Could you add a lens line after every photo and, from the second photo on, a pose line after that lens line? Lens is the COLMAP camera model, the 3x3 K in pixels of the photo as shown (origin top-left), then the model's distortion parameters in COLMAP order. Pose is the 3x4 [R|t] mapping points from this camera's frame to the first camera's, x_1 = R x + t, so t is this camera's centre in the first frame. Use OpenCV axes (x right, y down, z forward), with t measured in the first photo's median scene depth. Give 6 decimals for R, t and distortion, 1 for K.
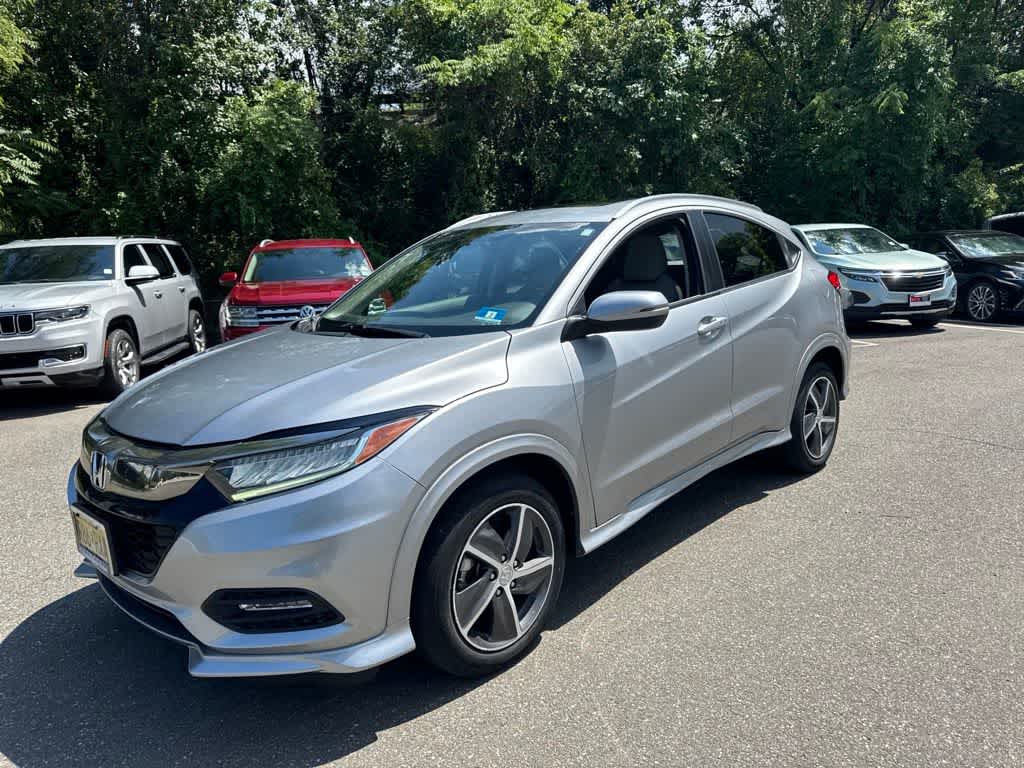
lens RADIAL K [[729.5, 0, 511.7], [0, 729.5, 406.5], [0, 0, 1]] dist [0.046669, -0.061142]
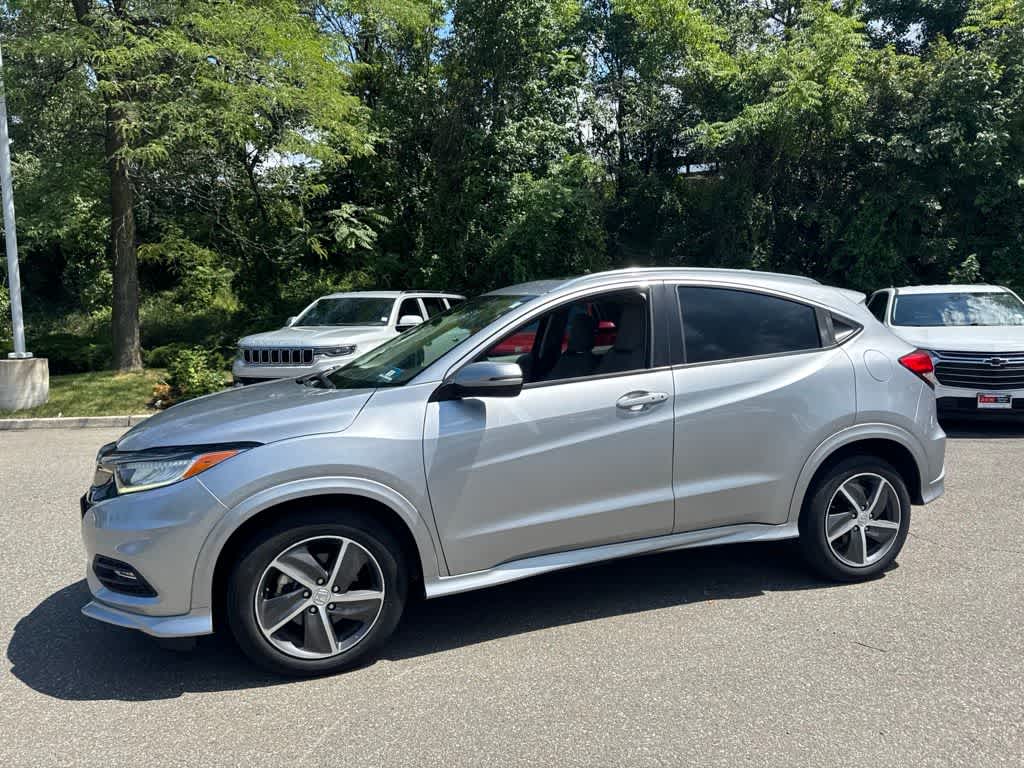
lens RADIAL K [[727.9, 0, 510.1], [0, 727.9, 404.3], [0, 0, 1]] dist [0.019896, -0.024814]
pose [[0.883363, 0.086677, -0.460606, 0.184471], [-0.118649, 0.992095, -0.040855, -0.014648], [0.453423, 0.090741, 0.886664, 0.018708]]
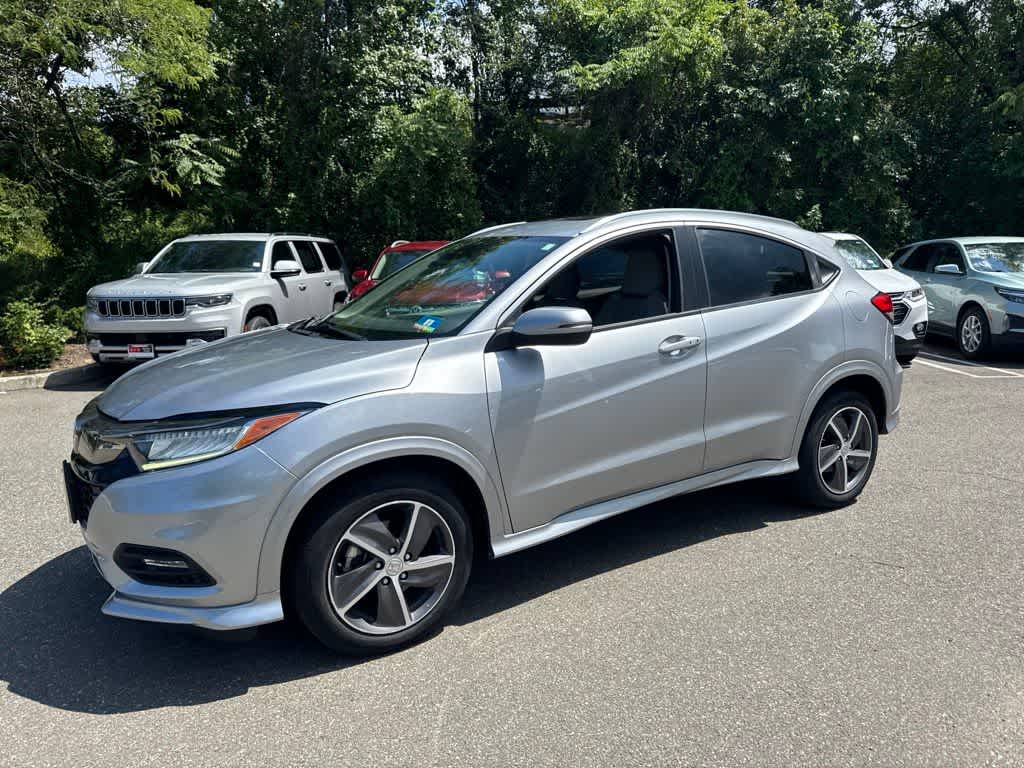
lens RADIAL K [[726.4, 0, 507.4], [0, 726.4, 414.6], [0, 0, 1]] dist [0.035870, -0.046085]
pose [[0.968150, 0.081841, -0.236616, 0.093306], [-0.079193, 0.996645, 0.020687, -0.006400], [0.237515, -0.001290, 0.971383, 0.000362]]
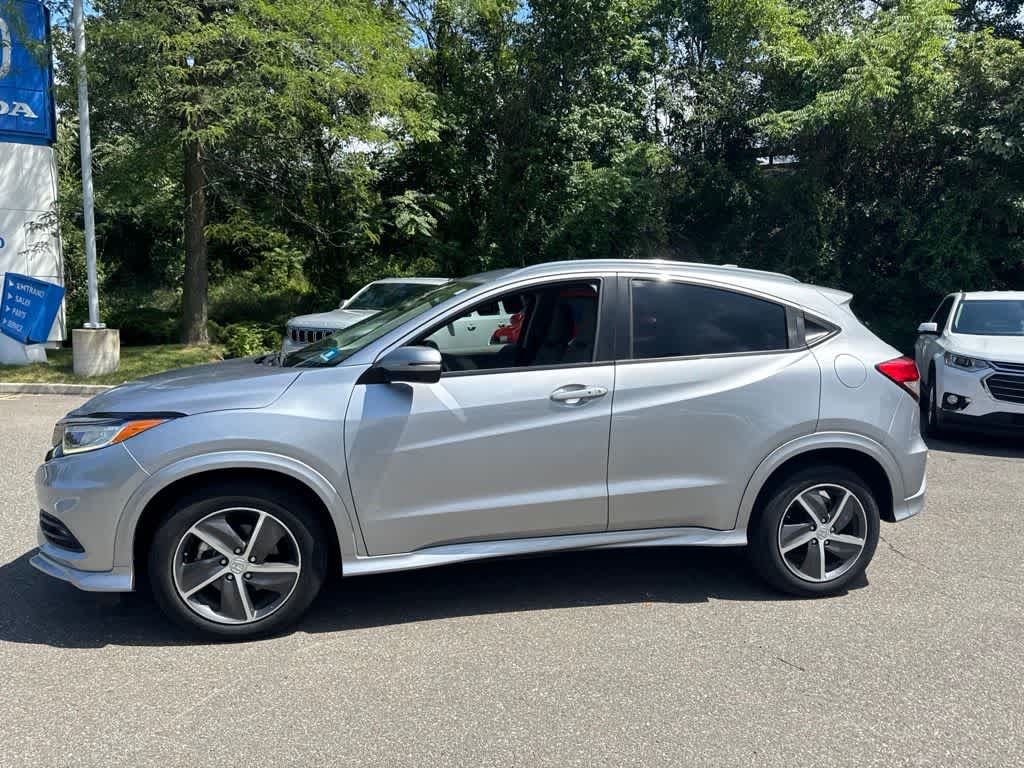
lens RADIAL K [[726.4, 0, 507.4], [0, 726.4, 414.6], [0, 0, 1]] dist [0.035870, -0.046085]
pose [[0.817837, 0.146719, -0.556431, 0.238790], [-0.175195, 0.984532, 0.002101, -0.022850], [0.548132, 0.095765, 0.830891, 0.052080]]
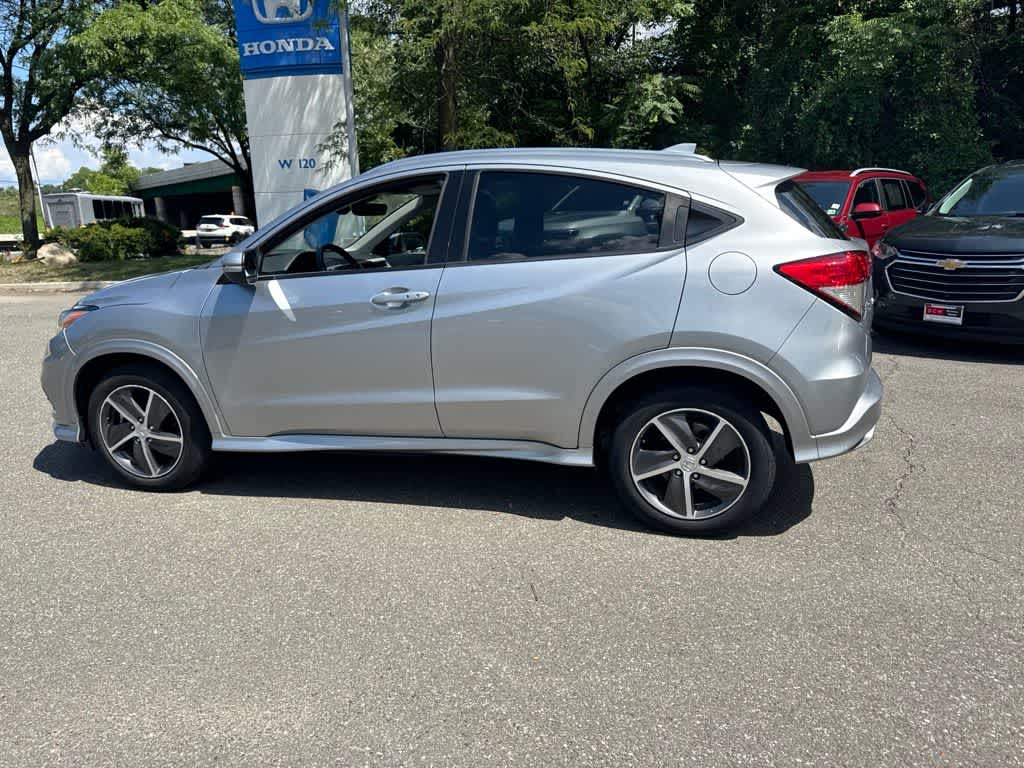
lens RADIAL K [[726.4, 0, 507.4], [0, 726.4, 414.6], [0, 0, 1]] dist [0.035870, -0.046085]
pose [[0.473243, 0.278174, -0.835859, 0.385367], [-0.180153, 0.959343, 0.217272, -0.064136], [0.862314, 0.047760, 0.504116, 0.213529]]
